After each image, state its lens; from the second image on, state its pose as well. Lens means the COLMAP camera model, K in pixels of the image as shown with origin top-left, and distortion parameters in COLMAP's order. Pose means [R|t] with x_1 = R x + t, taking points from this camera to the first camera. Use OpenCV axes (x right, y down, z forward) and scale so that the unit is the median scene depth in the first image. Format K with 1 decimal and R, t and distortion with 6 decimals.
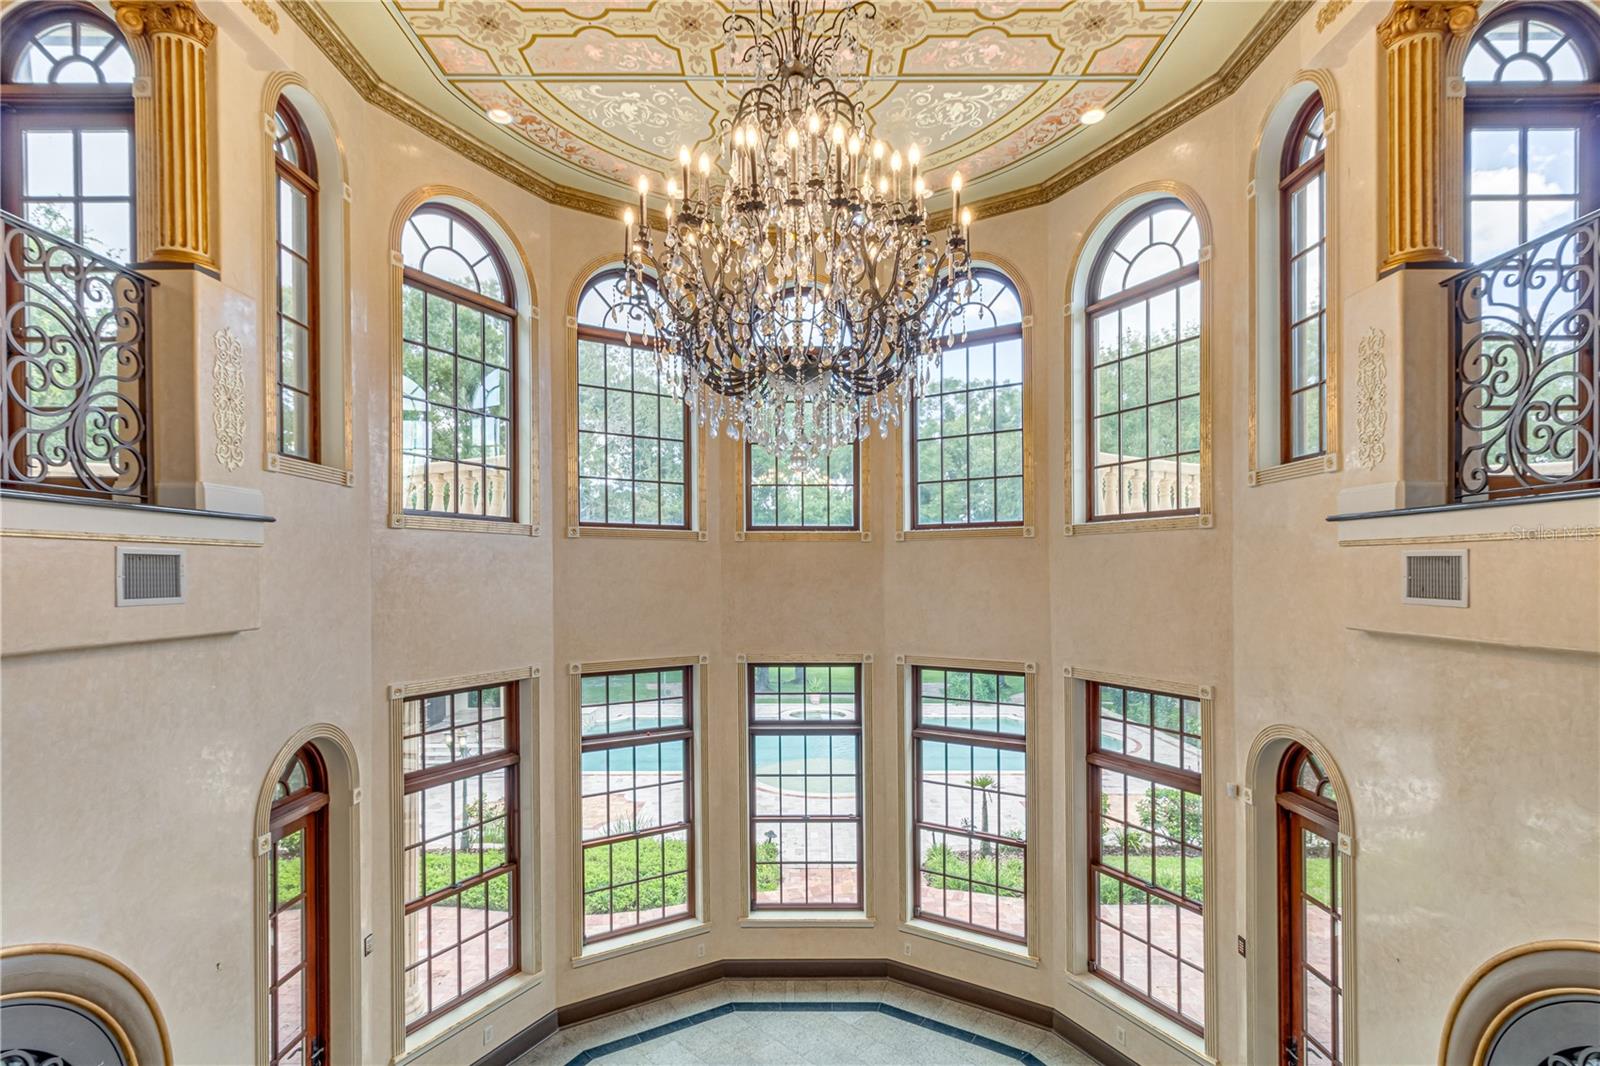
lens RADIAL K [[872.6, 0, 815.4], [0, 872.6, 535.1], [0, 0, 1]] dist [0.022911, 0.001121]
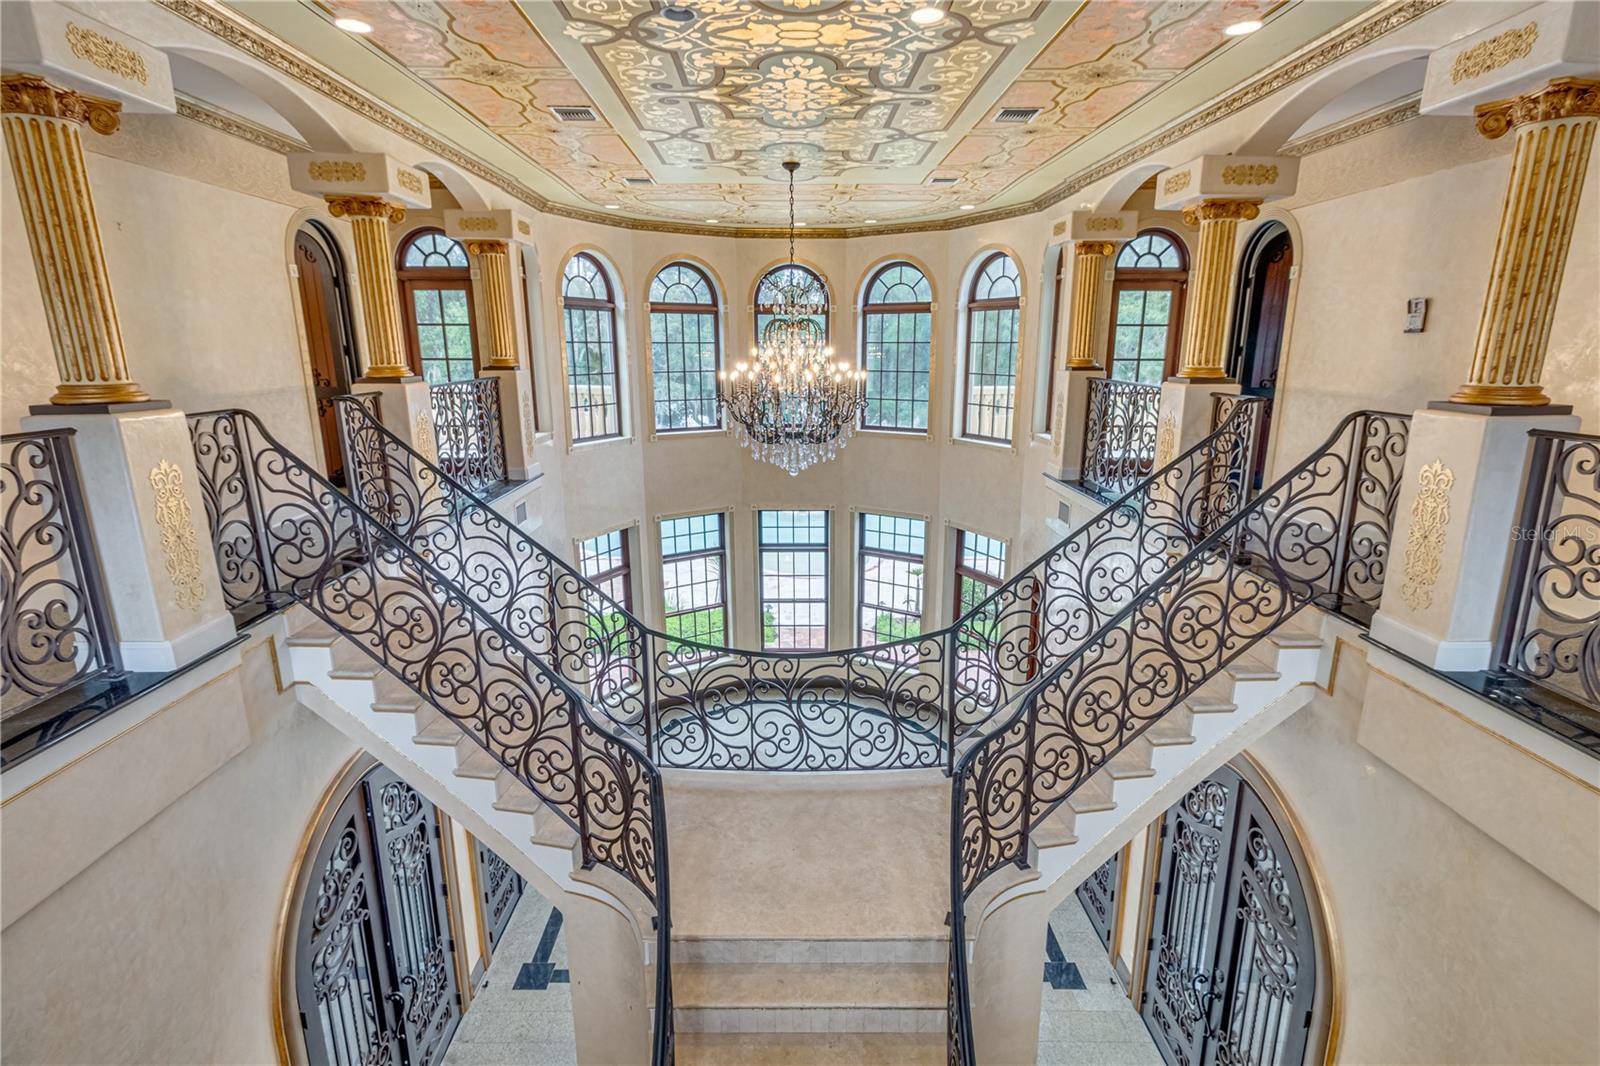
lens RADIAL K [[872.6, 0, 815.4], [0, 872.6, 535.1], [0, 0, 1]] dist [0.022911, 0.001121]
pose [[0.999831, 0.002509, 0.018207, -0.000903], [-0.007144, 0.965794, 0.259214, -0.234177], [-0.016934, -0.259300, 0.965648, -0.588243]]
